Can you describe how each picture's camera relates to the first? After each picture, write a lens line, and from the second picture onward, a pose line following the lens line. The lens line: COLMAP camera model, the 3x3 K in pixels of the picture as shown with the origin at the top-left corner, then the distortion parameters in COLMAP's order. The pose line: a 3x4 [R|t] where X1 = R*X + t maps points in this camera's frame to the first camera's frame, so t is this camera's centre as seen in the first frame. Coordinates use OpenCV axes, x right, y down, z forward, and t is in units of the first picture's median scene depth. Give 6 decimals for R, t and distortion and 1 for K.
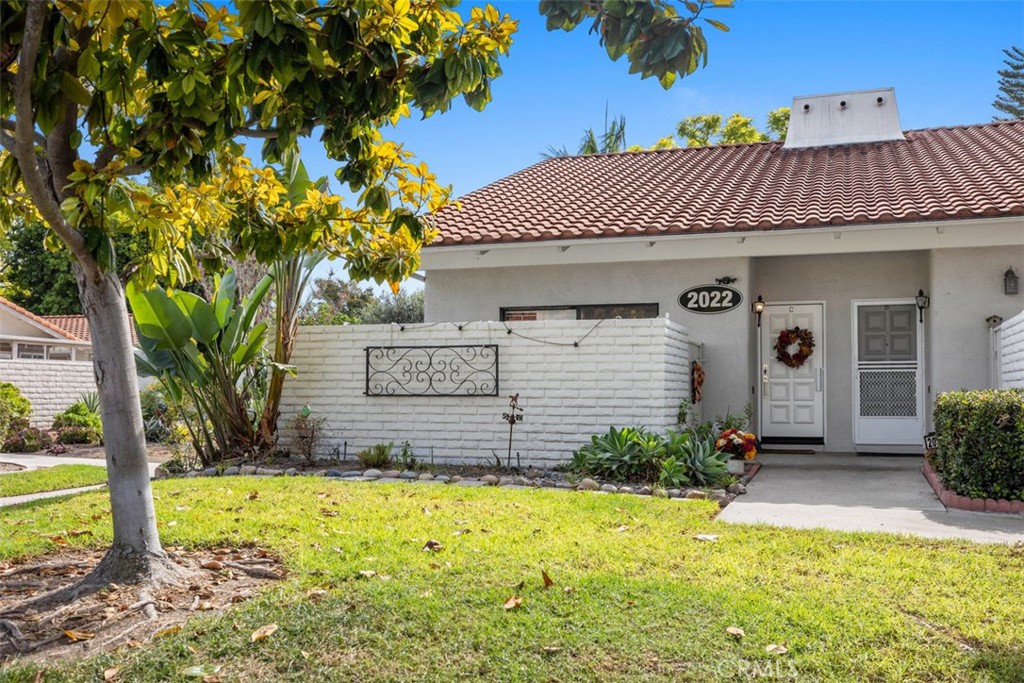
lens RADIAL K [[1158.2, 0, 513.6], [0, 1158.2, 359.0], [0, 0, 1]] dist [-0.000024, -0.004718]
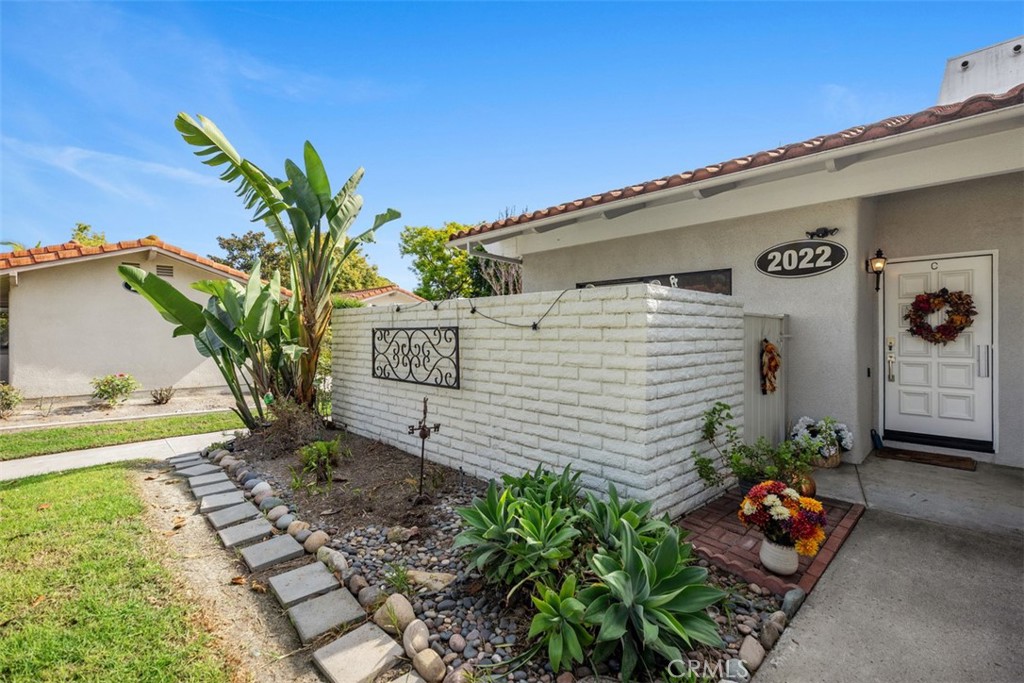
lens RADIAL K [[474.9, 0, 508.7], [0, 474.9, 330.8], [0, 0, 1]] dist [0.004284, 0.000191]
pose [[0.871147, -0.003250, -0.491011, 0.177116], [0.020067, 0.999378, 0.028988, -0.017863], [0.490612, -0.035105, 0.870671, 0.697071]]
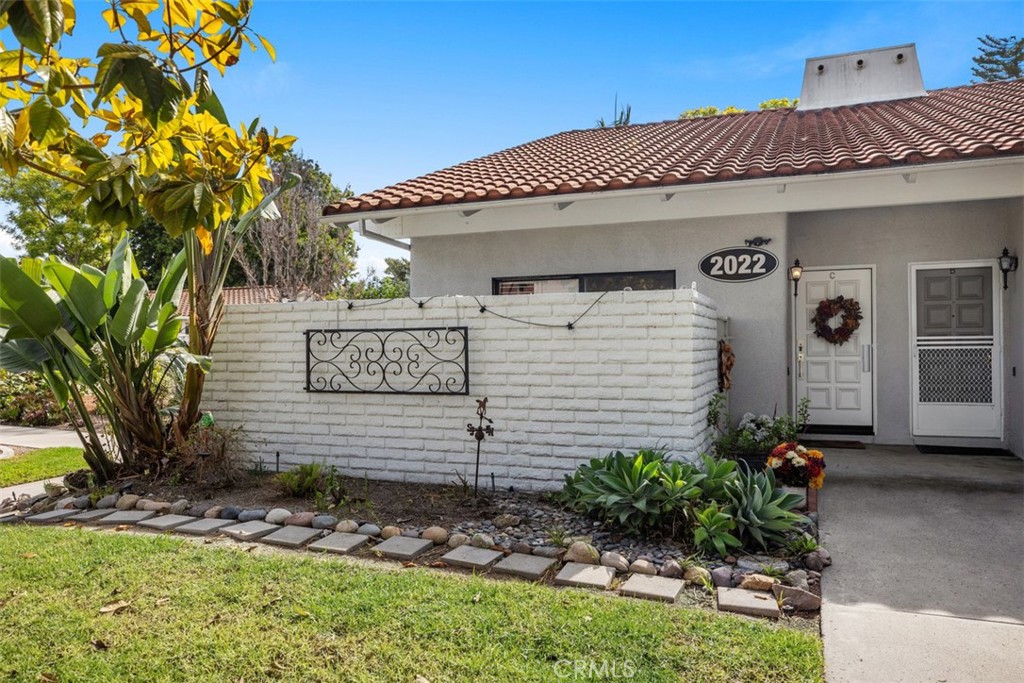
lens RADIAL K [[804.2, 0, 497.2], [0, 804.2, 342.2], [0, 0, 1]] dist [0.000910, 0.000419]
pose [[0.997489, -0.008469, -0.070312, 0.041217], [0.010823, 0.999391, 0.033165, -0.018878], [0.069989, -0.033843, 0.996974, 0.459754]]
